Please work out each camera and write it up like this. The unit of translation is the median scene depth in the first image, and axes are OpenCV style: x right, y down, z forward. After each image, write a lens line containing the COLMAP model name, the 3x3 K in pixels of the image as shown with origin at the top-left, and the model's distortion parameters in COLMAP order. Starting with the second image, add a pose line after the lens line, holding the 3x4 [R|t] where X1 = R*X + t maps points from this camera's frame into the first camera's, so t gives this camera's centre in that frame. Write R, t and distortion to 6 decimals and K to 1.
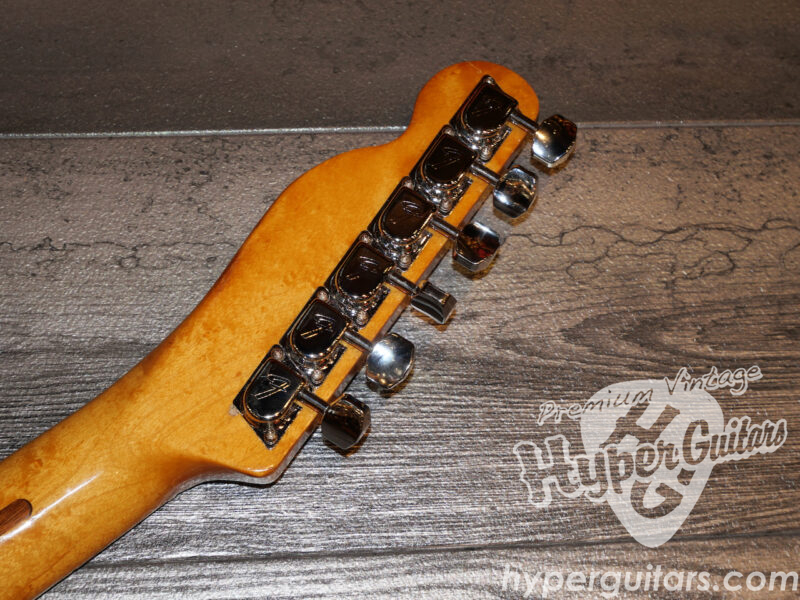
lens RADIAL K [[1475.9, 0, 400.5], [0, 1475.9, 301.3], [0, 0, 1]] dist [-0.024712, 0.000000]
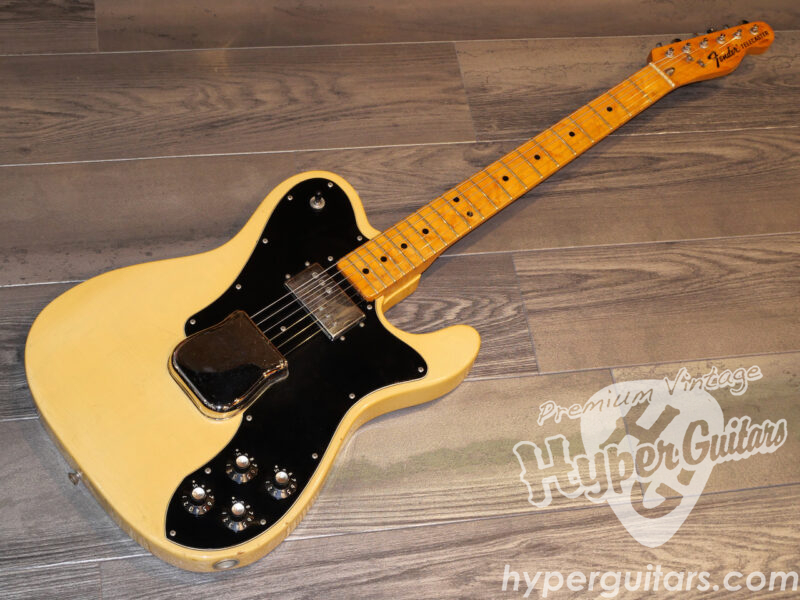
lens RADIAL K [[1334.2, 0, 399.8], [0, 1334.2, 302.8], [0, 0, 1]] dist [-0.019079, 0.000000]
pose [[0.992395, -0.060988, 0.106923, -1.108964], [0.079391, 0.980943, -0.177338, 1.054776], [-0.094070, 0.184478, 0.978324, -1.991459]]
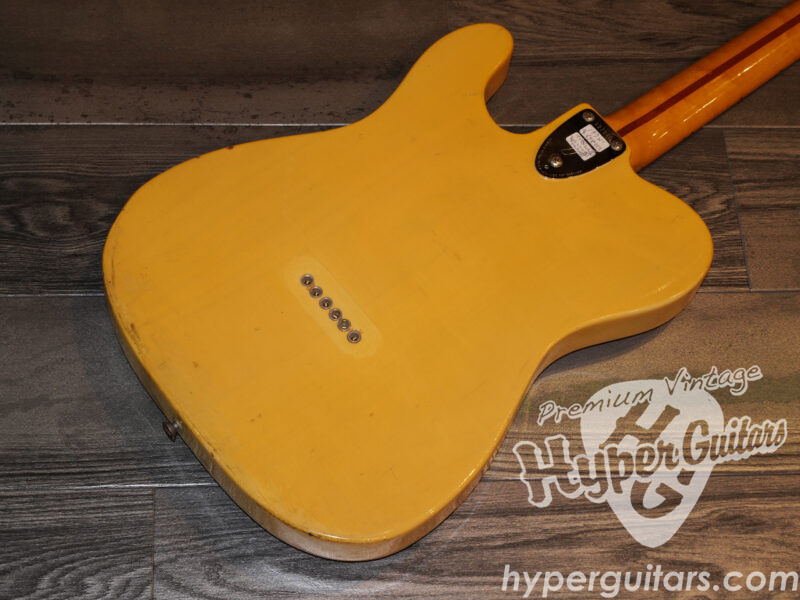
lens RADIAL K [[1475.9, 0, 396.5], [0, 1475.9, 298.4], [0, 0, 1]] dist [-0.024712, 0.000000]
pose [[0.999880, 0.010440, 0.011441, -1.110659], [-0.008916, 0.991988, -0.126015, 1.037518], [-0.012665, 0.125898, 0.991962, -1.547762]]
